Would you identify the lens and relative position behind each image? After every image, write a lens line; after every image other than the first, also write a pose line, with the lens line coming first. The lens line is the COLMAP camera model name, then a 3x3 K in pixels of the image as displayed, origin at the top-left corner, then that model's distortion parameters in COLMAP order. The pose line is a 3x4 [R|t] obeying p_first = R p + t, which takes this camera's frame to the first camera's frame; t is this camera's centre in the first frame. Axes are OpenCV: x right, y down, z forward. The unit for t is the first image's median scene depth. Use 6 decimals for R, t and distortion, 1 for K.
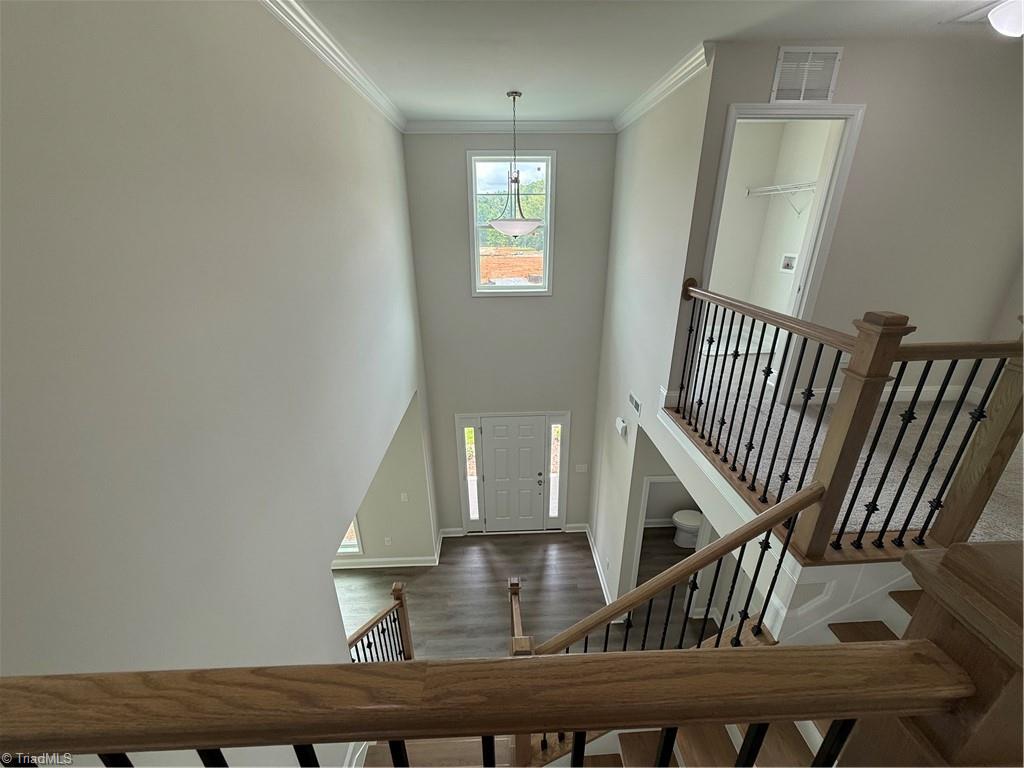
lens RADIAL K [[410.1, 0, 512.0], [0, 410.1, 384.0], [0, 0, 1]] dist [-0.000364, -0.000073]
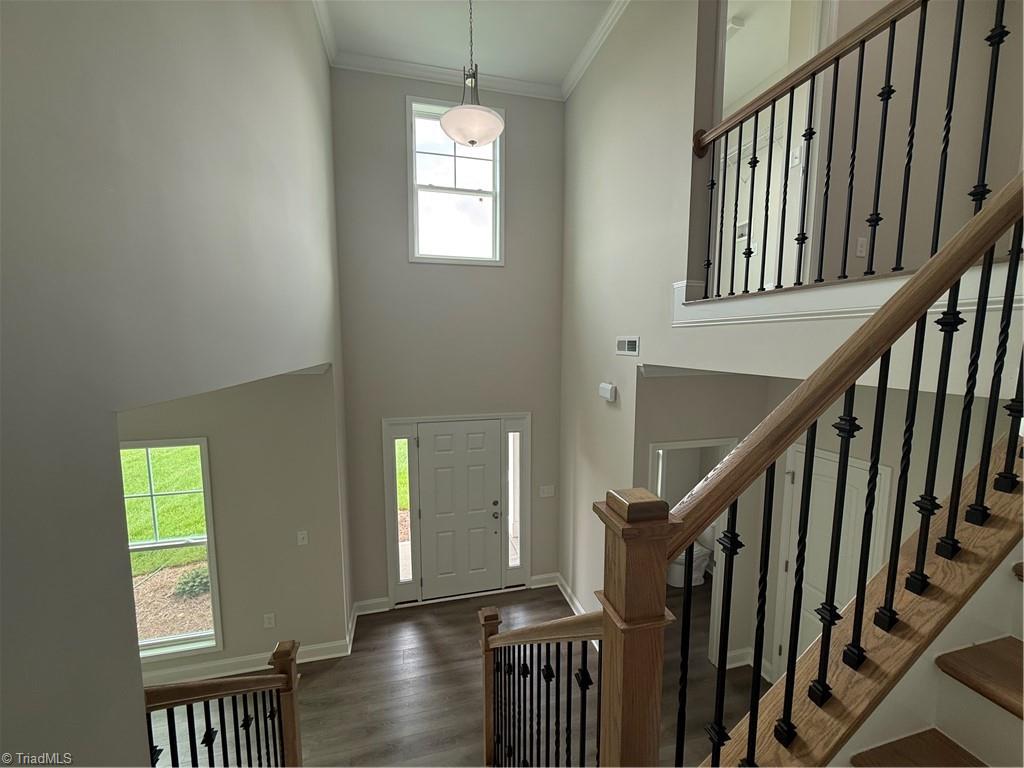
lens RADIAL K [[410.1, 0, 512.0], [0, 410.1, 384.0], [0, 0, 1]] dist [-0.000364, -0.000073]
pose [[0.978152, -0.011512, 0.207572, -0.060420], [0.067873, 0.961436, -0.266521, 0.222174], [-0.196499, 0.274787, 0.941212, 0.222685]]
